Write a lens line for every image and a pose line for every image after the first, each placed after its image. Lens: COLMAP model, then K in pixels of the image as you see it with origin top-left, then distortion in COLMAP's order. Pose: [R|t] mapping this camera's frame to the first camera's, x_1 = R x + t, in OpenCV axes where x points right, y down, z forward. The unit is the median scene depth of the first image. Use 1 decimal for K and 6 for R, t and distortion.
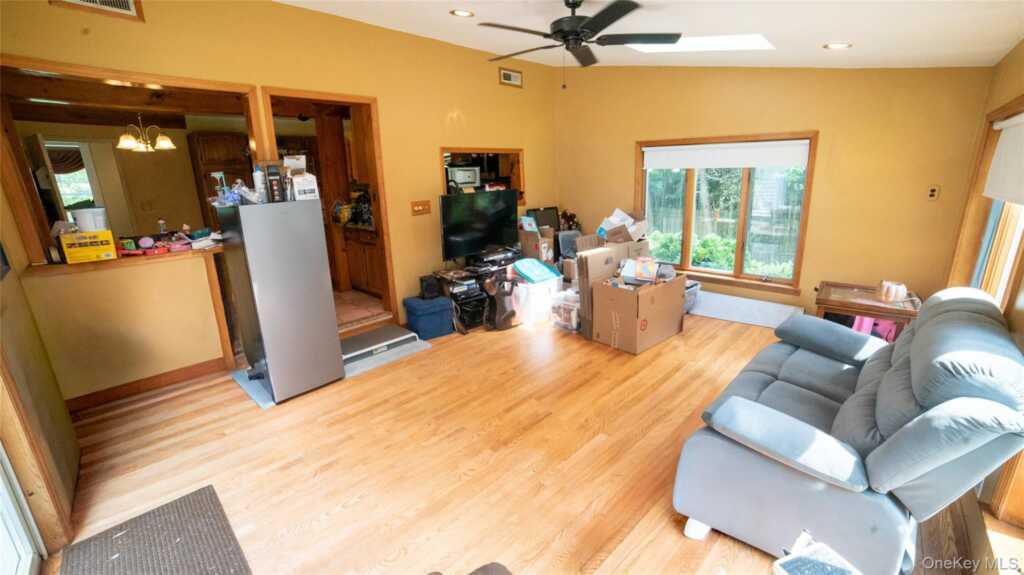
lens RADIAL K [[427.2, 0, 512.0], [0, 427.2, 287.5], [0, 0, 1]] dist [-0.049518, -0.000130]
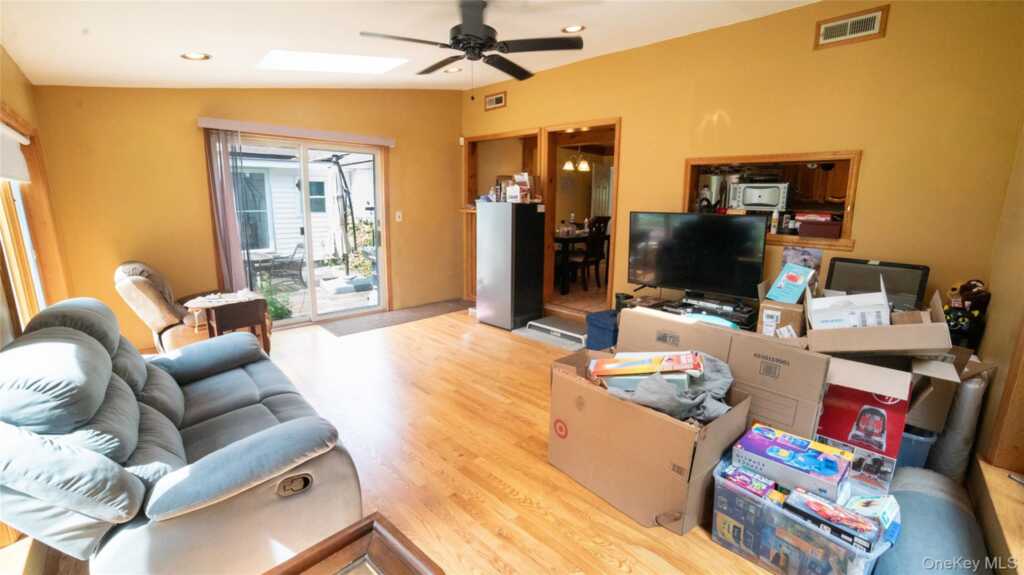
lens RADIAL K [[403.6, 0, 512.0], [0, 403.6, 287.5], [0, 0, 1]] dist [-0.000784, -0.000043]
pose [[0.019208, 0.240930, -0.970352, 0.771885], [-0.290129, 0.930114, 0.225196, -0.197222], [0.956795, 0.277201, 0.087767, 0.763650]]
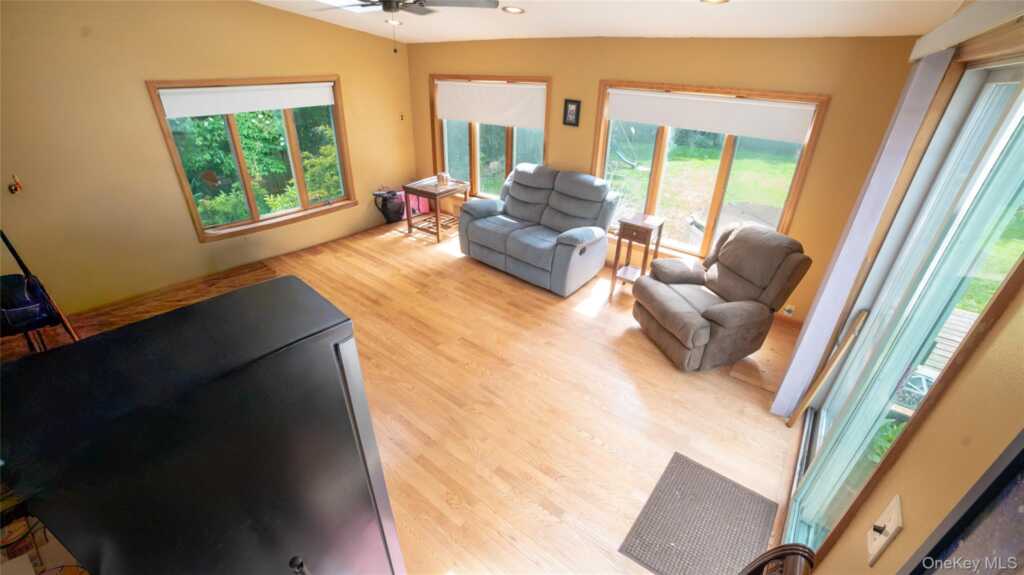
lens RADIAL K [[403.6, 0, 512.0], [0, 403.6, 287.5], [0, 0, 1]] dist [-0.000784, -0.000043]
pose [[-0.077764, -0.462962, 0.882960, -0.668082], [0.260468, 0.845448, 0.466234, -0.256463], [-0.962346, 0.266239, 0.054841, 0.565680]]
